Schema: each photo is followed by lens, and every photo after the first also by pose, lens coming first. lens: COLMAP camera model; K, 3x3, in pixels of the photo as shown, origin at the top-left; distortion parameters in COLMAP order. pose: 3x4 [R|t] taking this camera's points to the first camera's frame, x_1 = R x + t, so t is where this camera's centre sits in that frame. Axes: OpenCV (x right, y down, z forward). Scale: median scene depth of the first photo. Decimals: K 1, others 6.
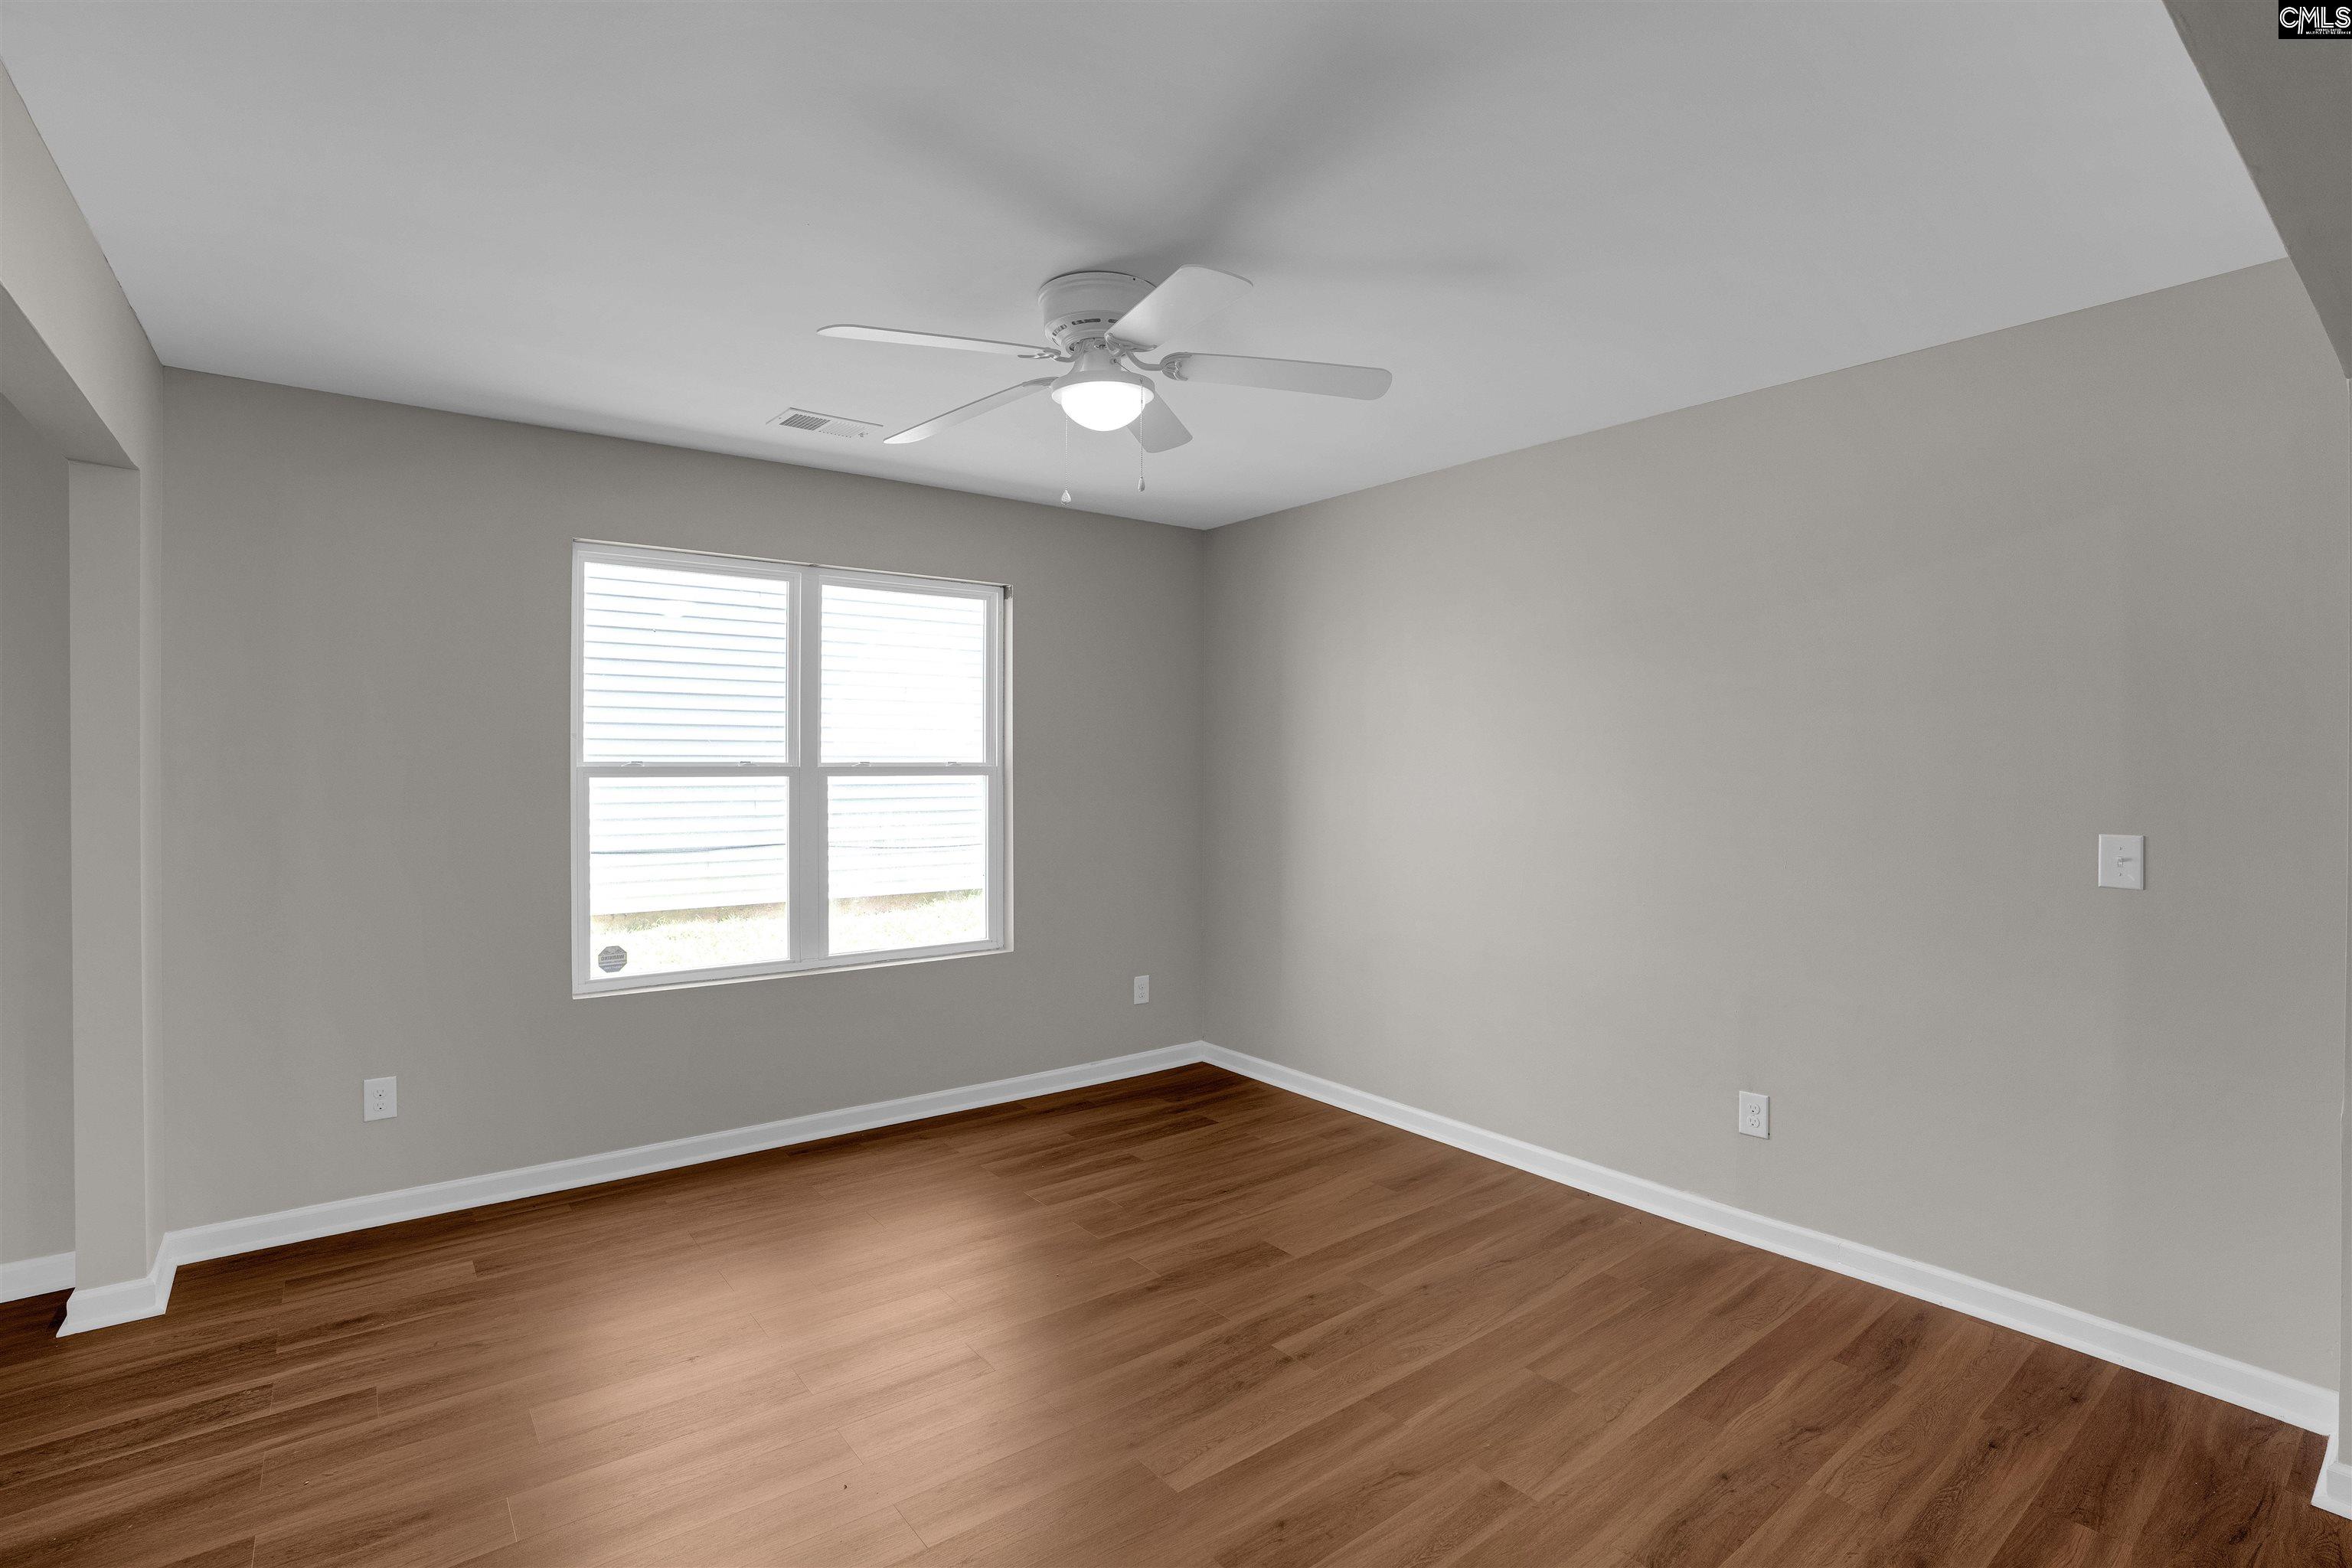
lens RADIAL K [[1076.0, 0, 1176.0], [0, 1076.0, 784.0], [0, 0, 1]] dist [-0.018837, 0.000222]
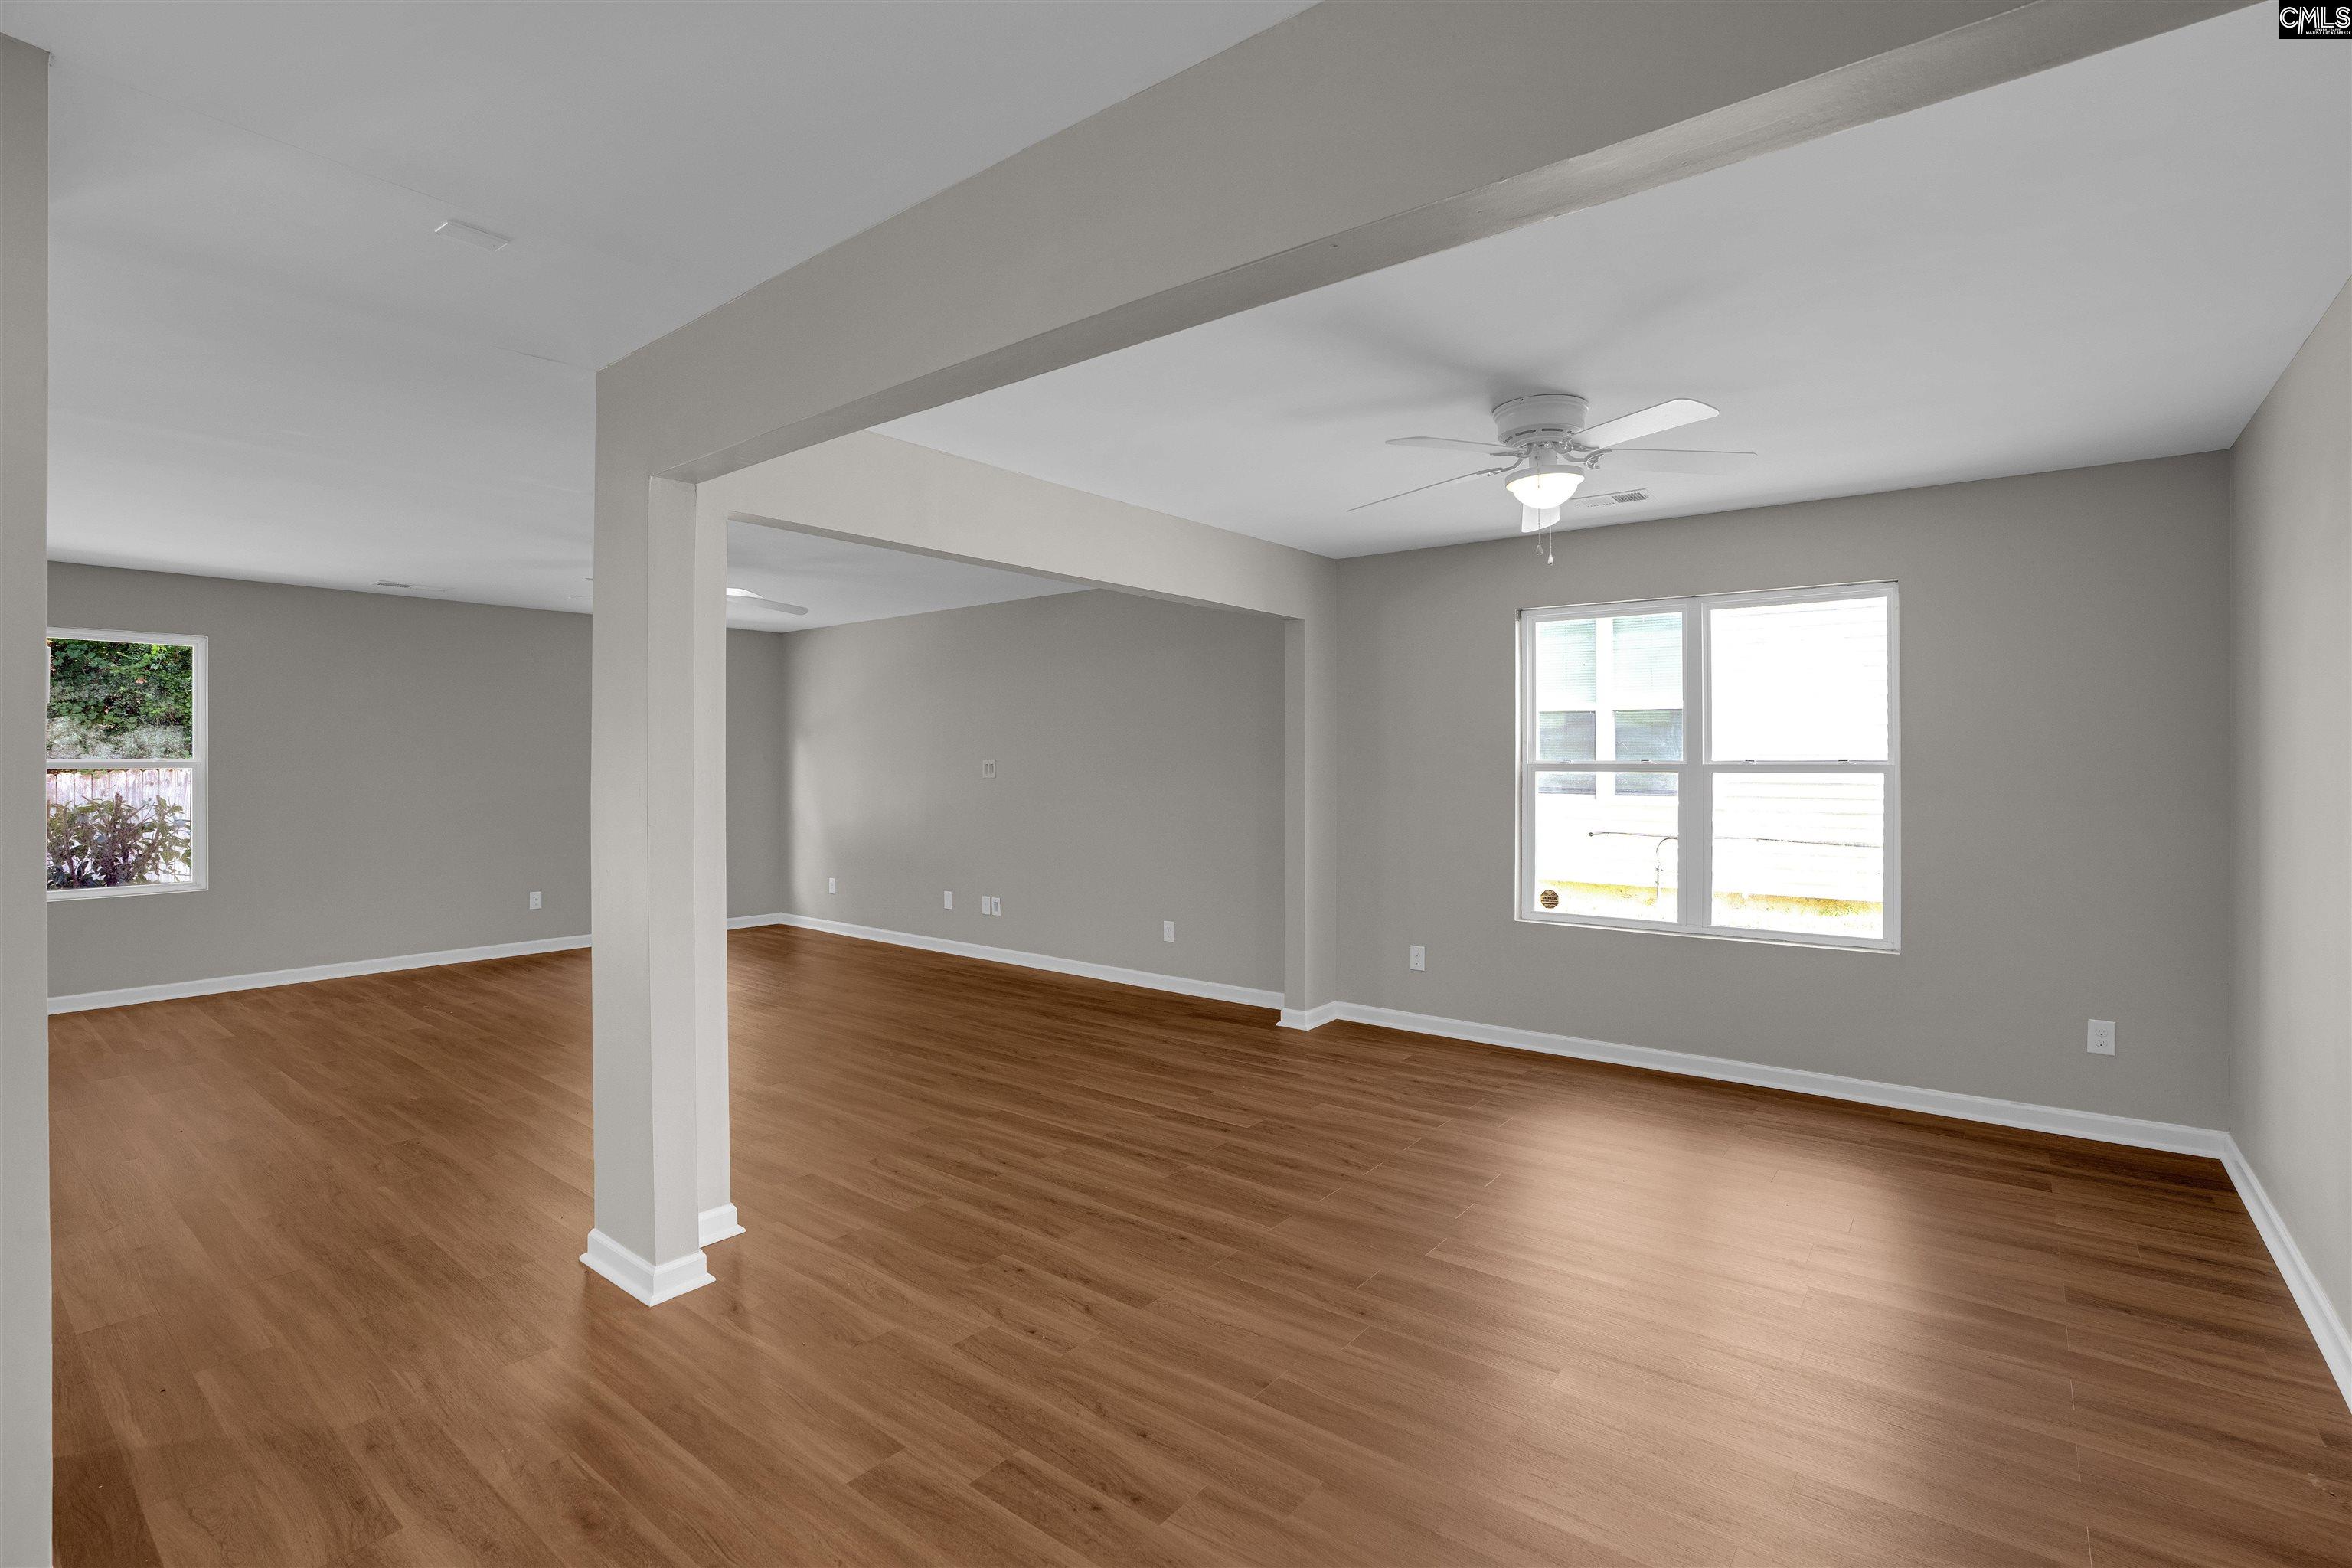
lens RADIAL K [[1107.1, 0, 1174.4], [0, 1107.1, 757.3], [0, 0, 1]] dist [-0.000623, -0.000088]
pose [[0.269444, -0.006434, -0.962995, 0.680110], [-0.014085, 0.999844, -0.010621, -0.003181], [0.962913, 0.016426, 0.269311, 0.104860]]
